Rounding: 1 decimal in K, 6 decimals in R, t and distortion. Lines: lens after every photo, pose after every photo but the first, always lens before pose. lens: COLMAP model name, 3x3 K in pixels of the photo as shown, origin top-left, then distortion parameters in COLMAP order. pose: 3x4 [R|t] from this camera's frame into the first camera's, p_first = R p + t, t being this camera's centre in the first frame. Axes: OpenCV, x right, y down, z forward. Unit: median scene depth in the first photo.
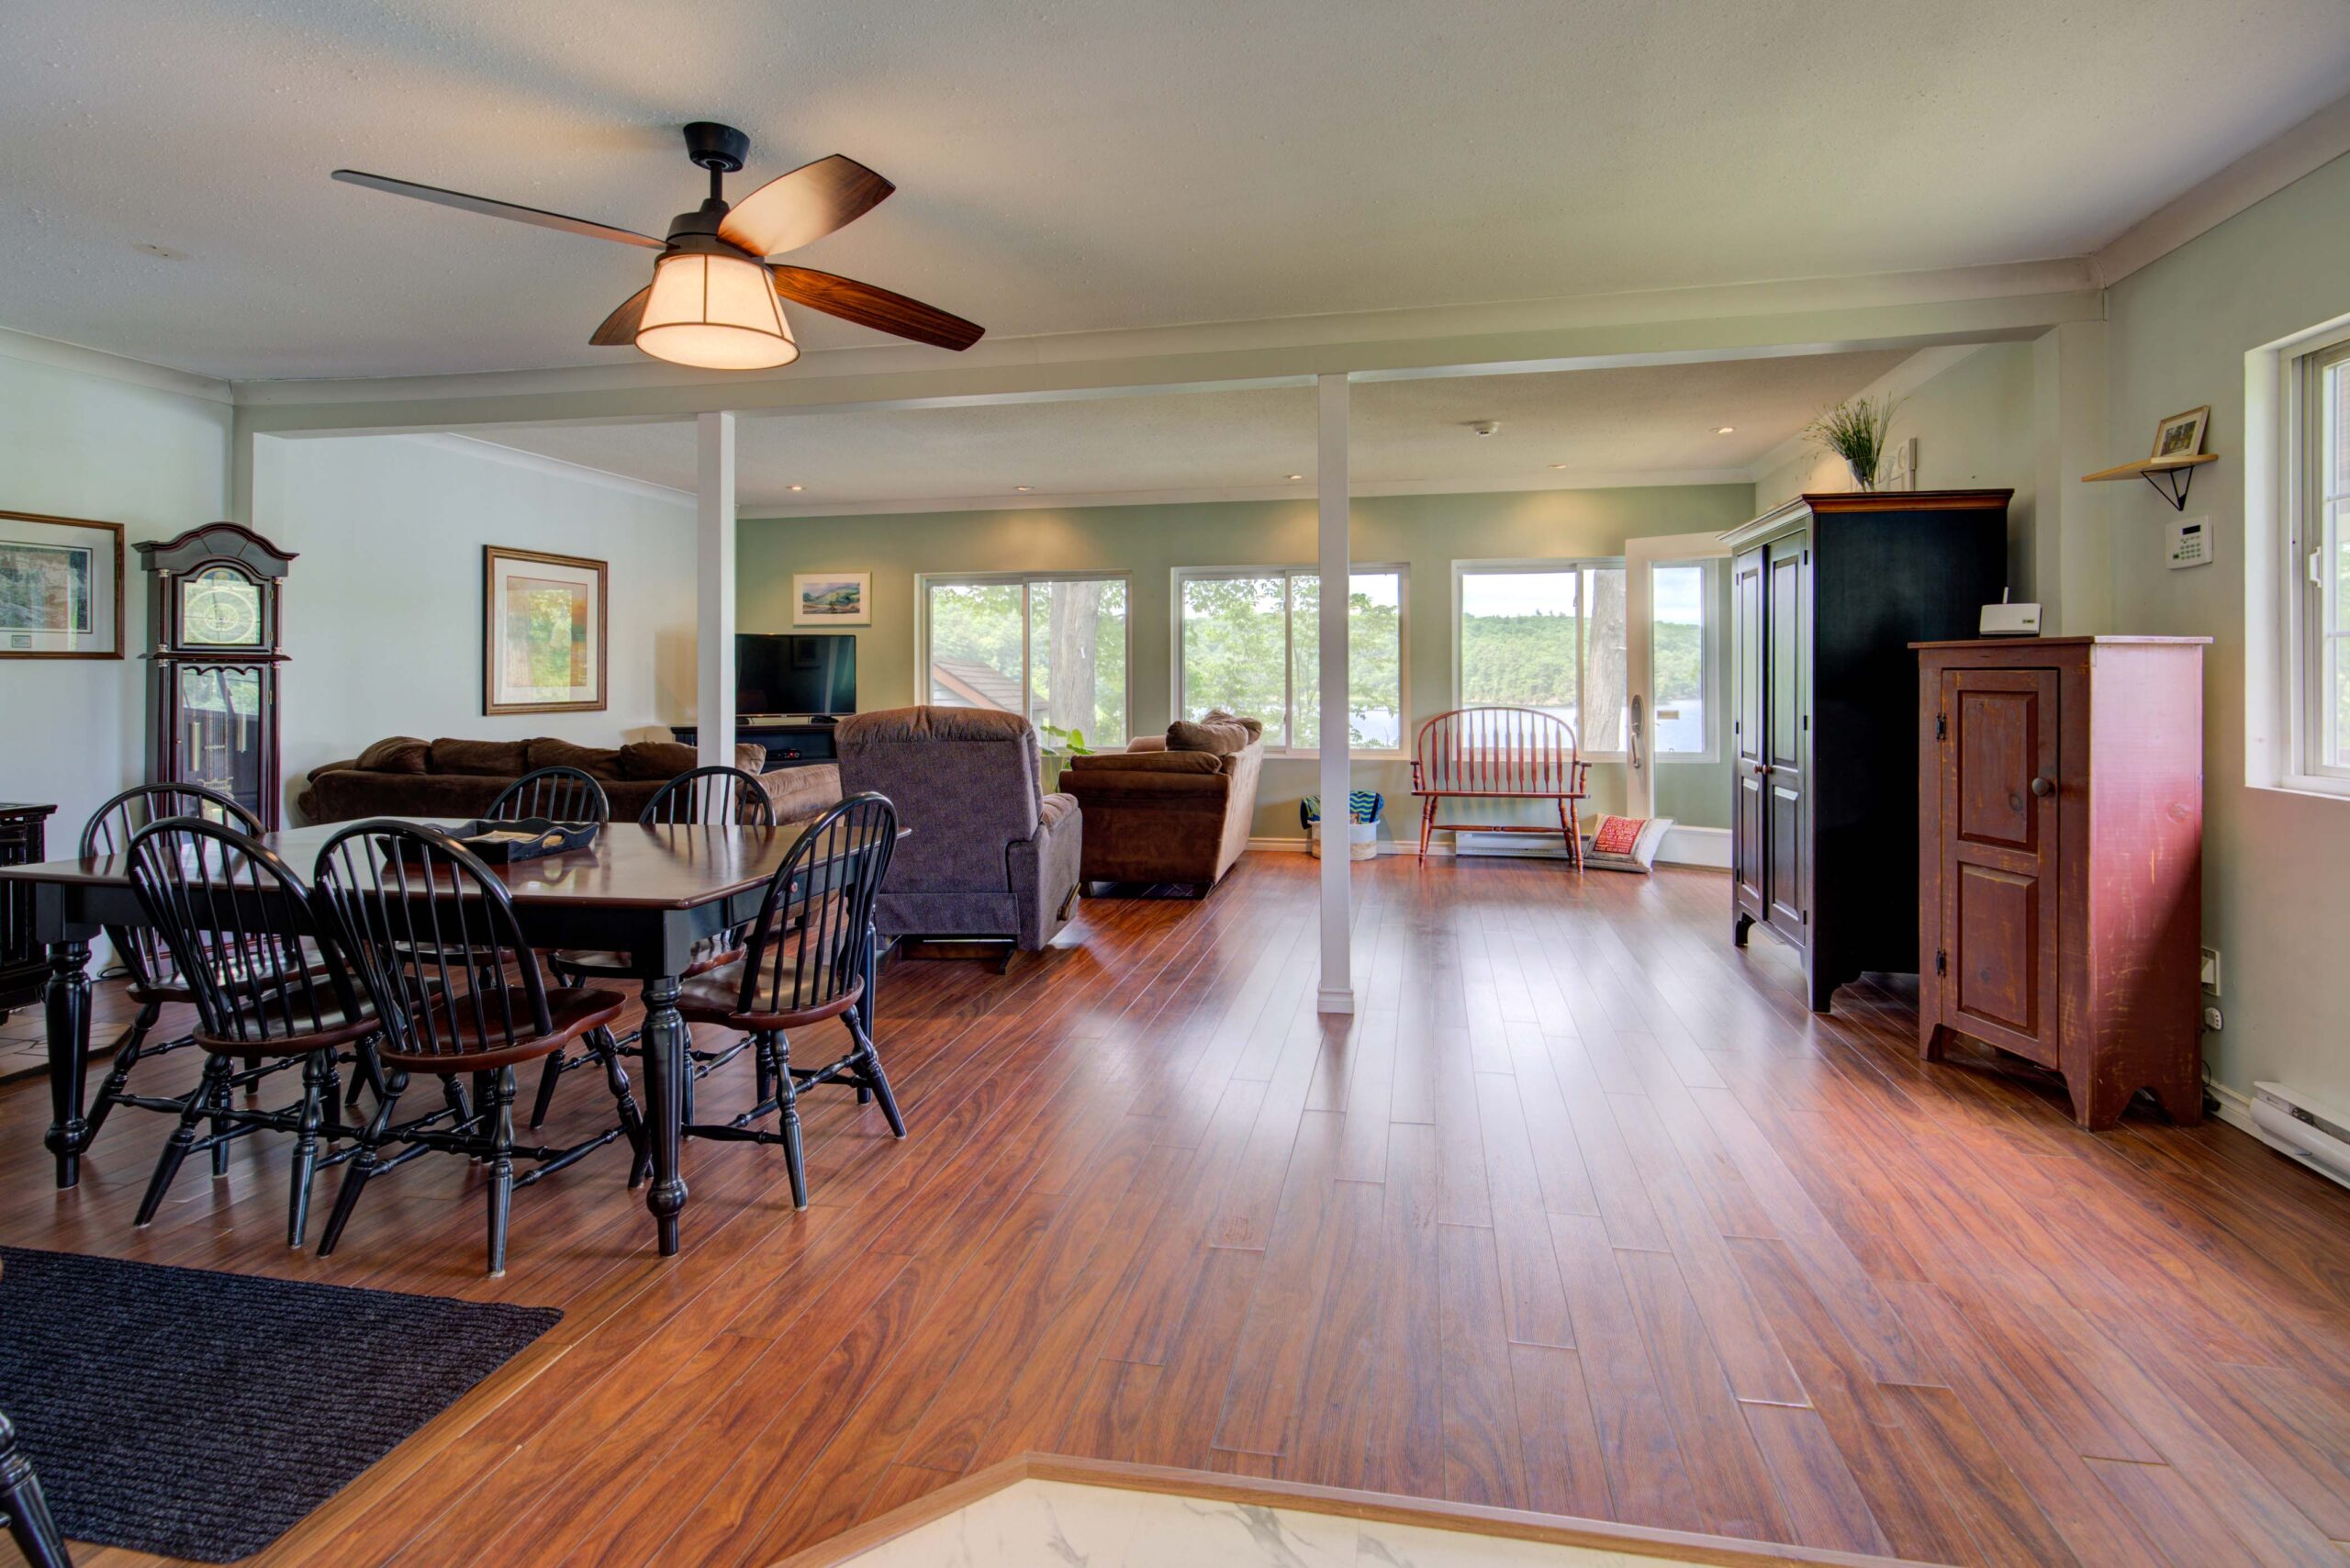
lens RADIAL K [[1136.9, 0, 1185.4], [0, 1136.9, 679.7], [0, 0, 1]] dist [-0.001524, 0.001973]
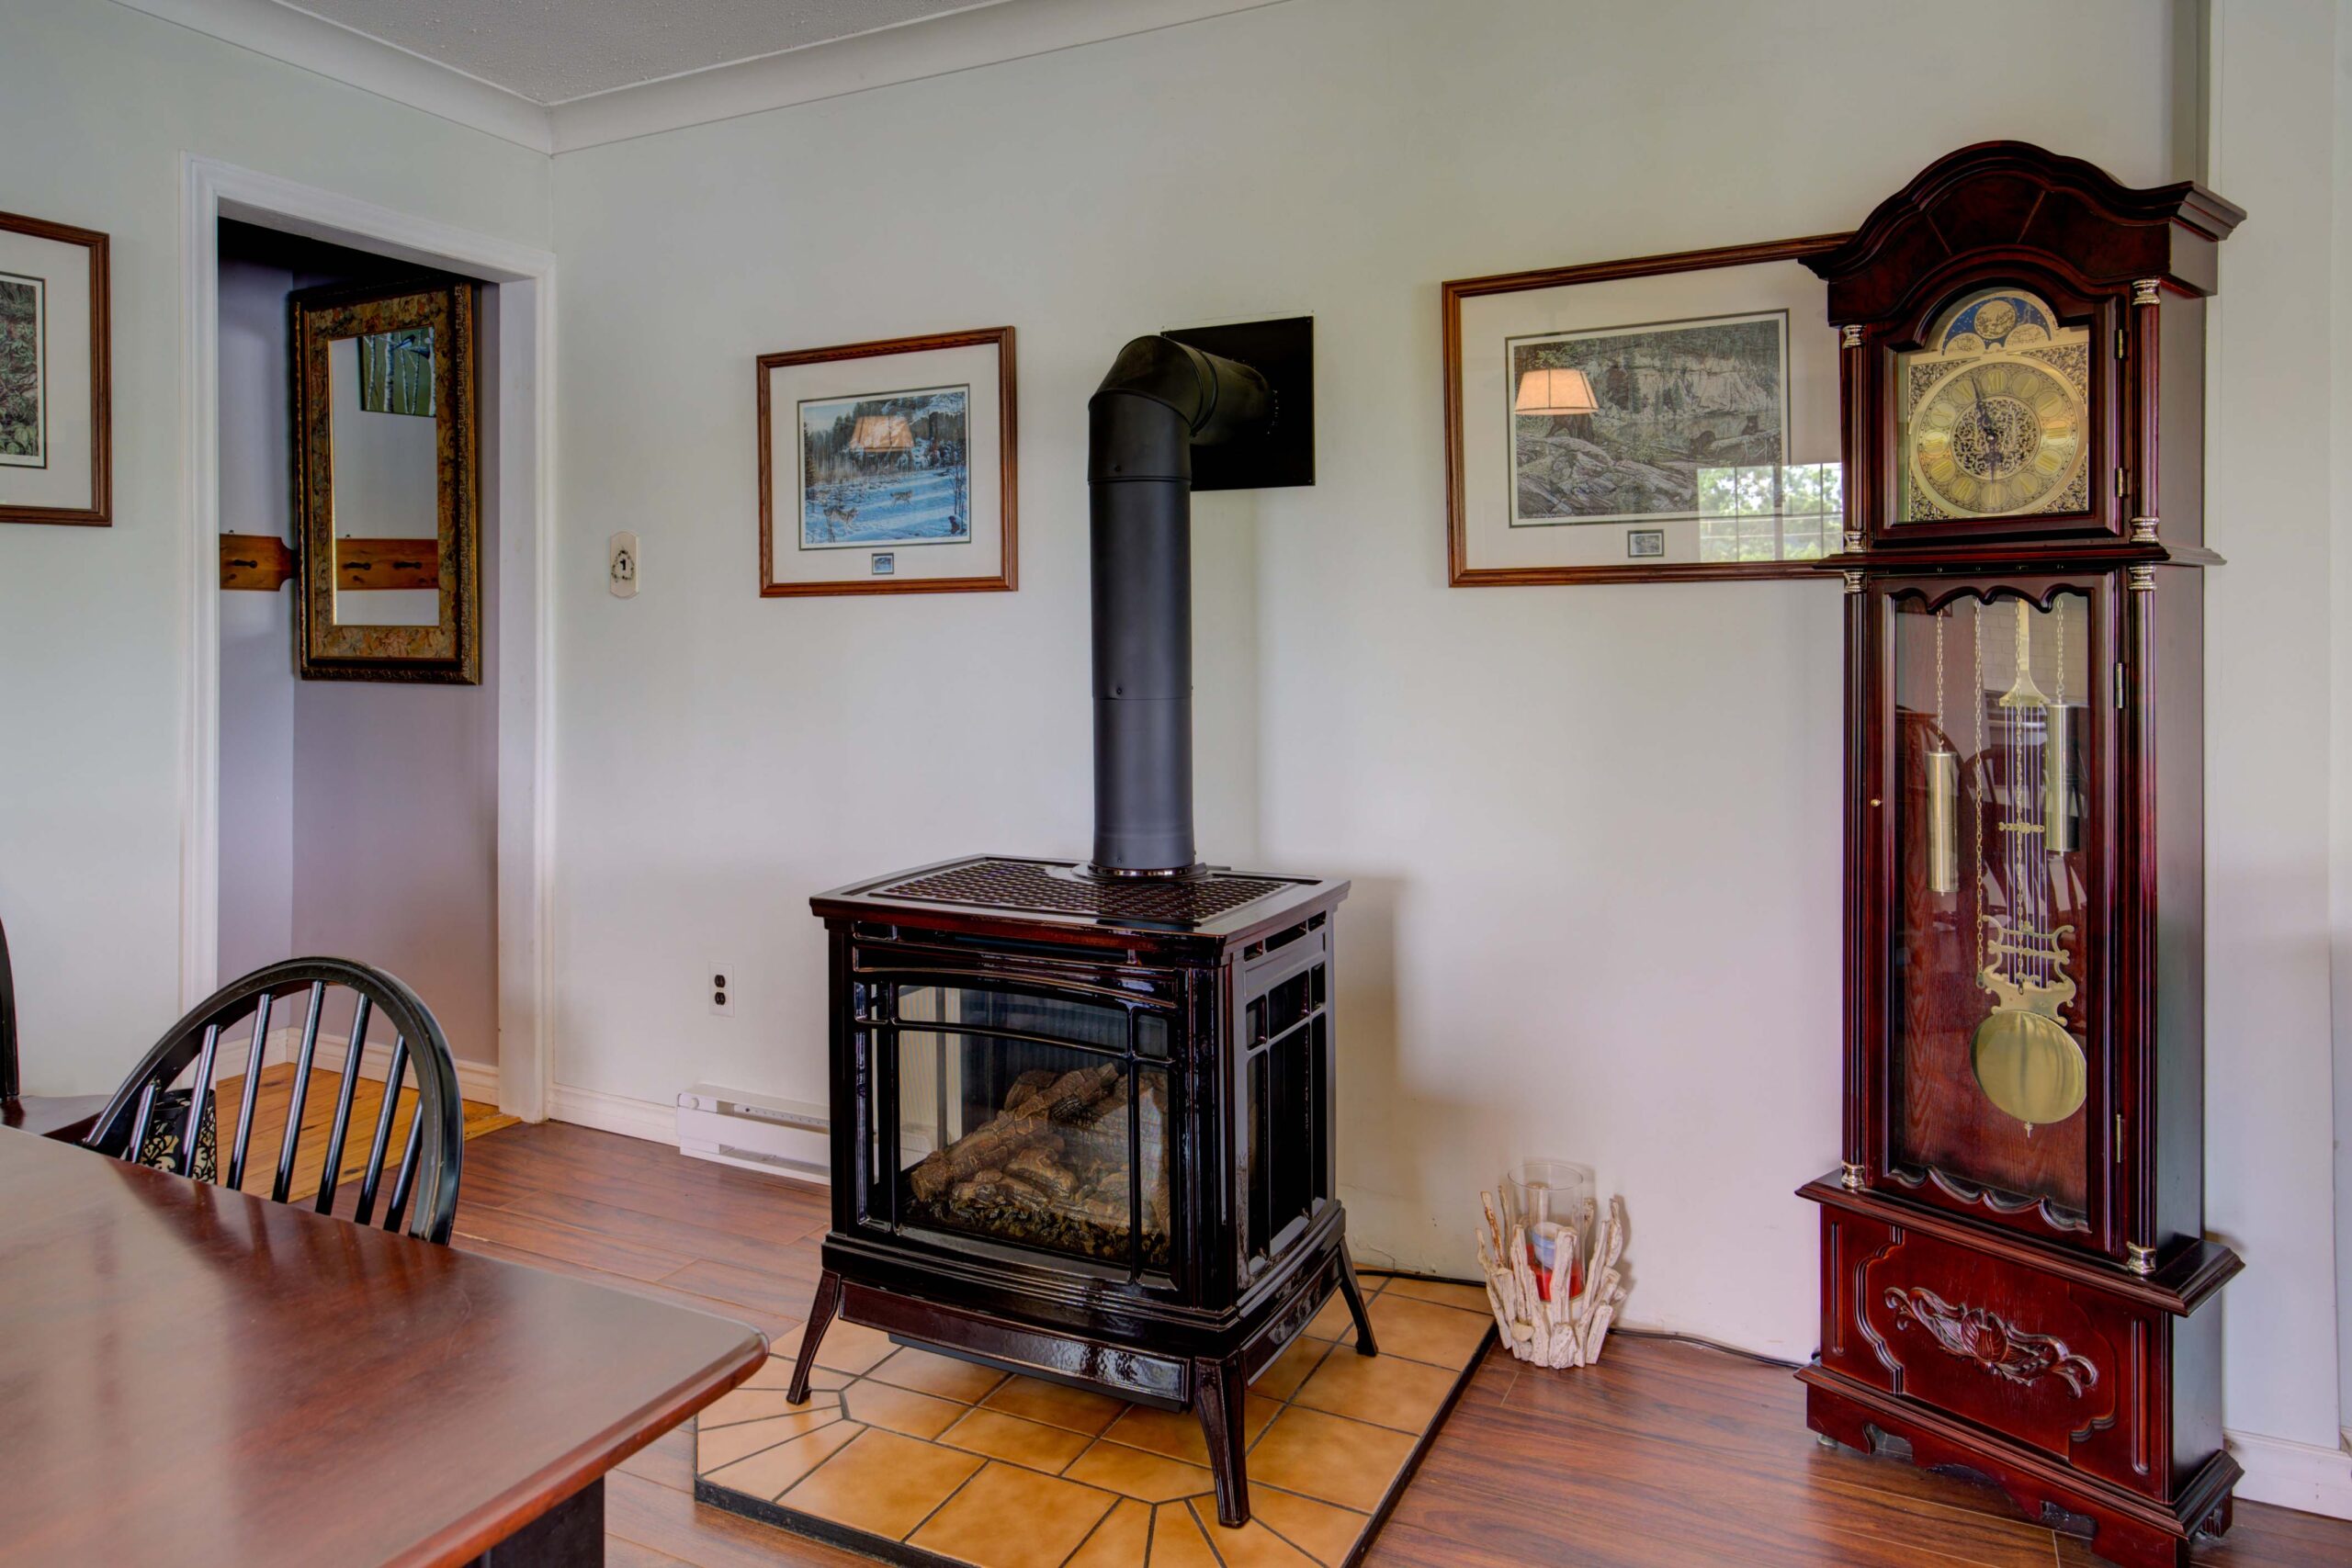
lens RADIAL K [[1404.6, 0, 1201.2], [0, 1404.6, 628.9], [0, 0, 1]] dist [-0.006121, -0.000518]
pose [[-0.227448, 0.000655, -0.973790, -0.433656], [-0.000573, 1.000000, 0.000806, 0.000164], [0.973790, 0.000742, -0.227447, 0.943277]]
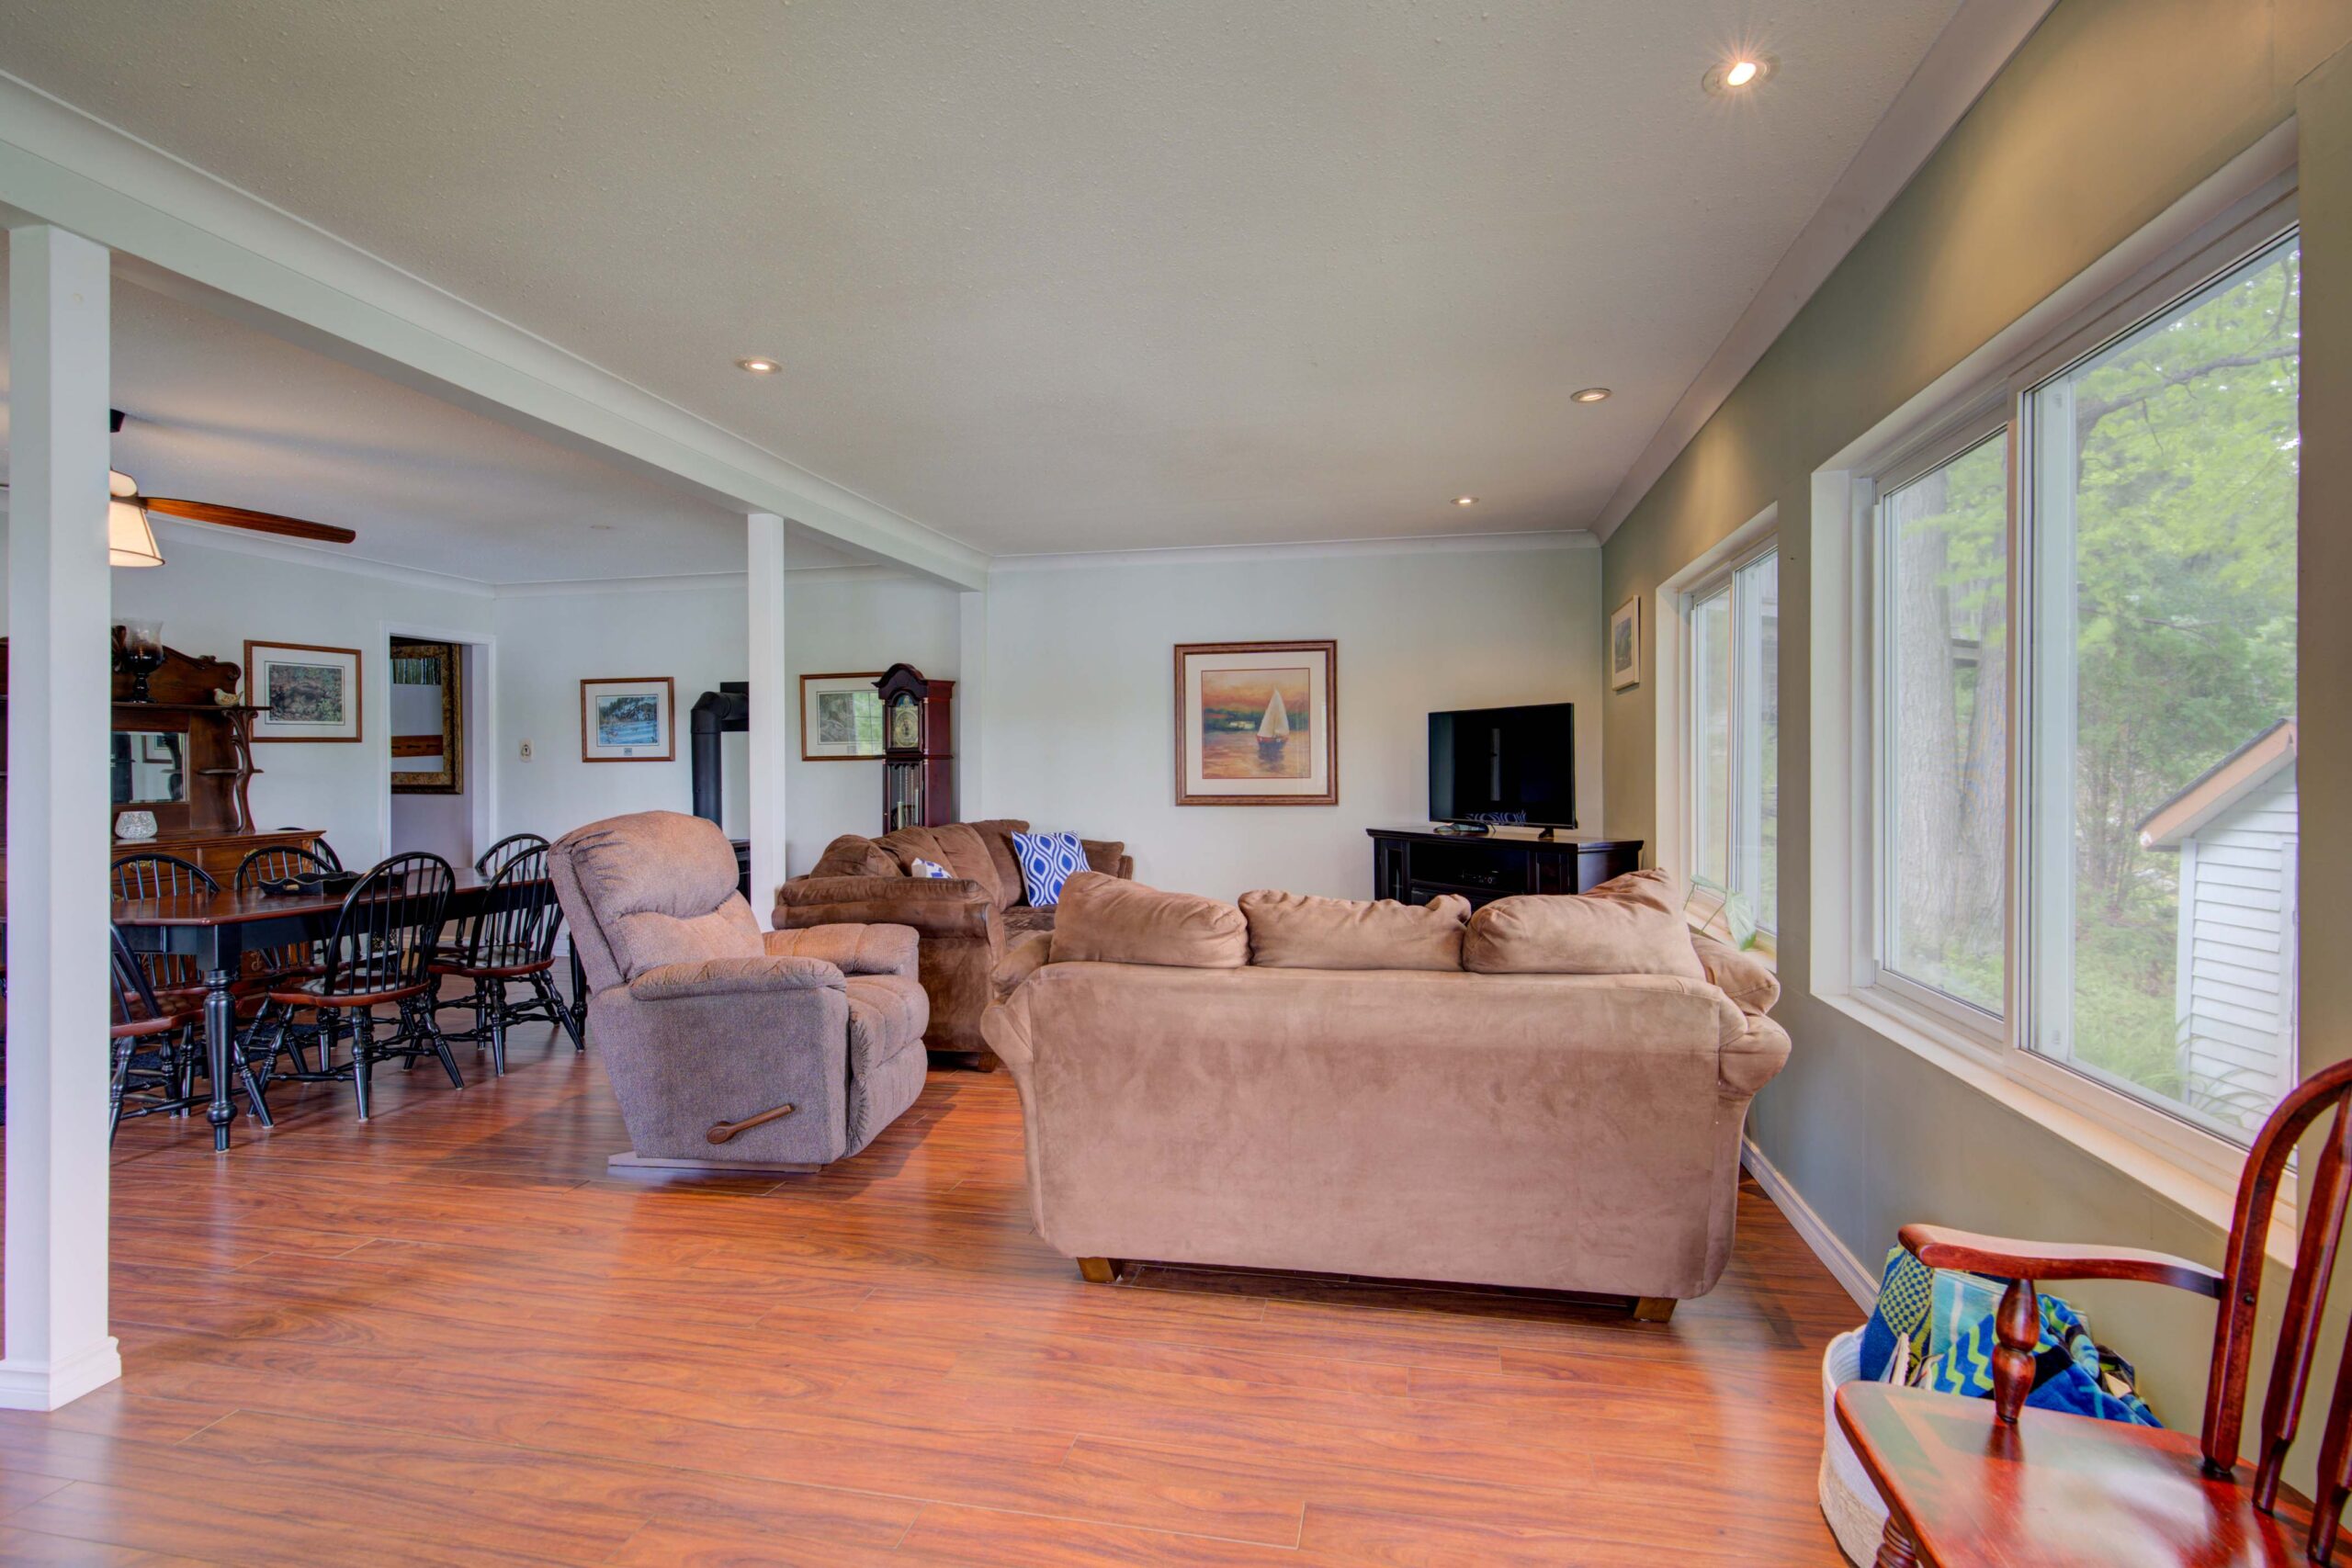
lens RADIAL K [[1137.8, 0, 1181.3], [0, 1137.8, 782.2], [0, 0, 1]] dist [-0.001524, 0.001973]
pose [[0.004745, 0.017991, -0.999827, 0.642255], [0.002307, 0.999835, 0.018002, -0.014256], [0.999986, -0.002392, 0.004703, 1.455916]]
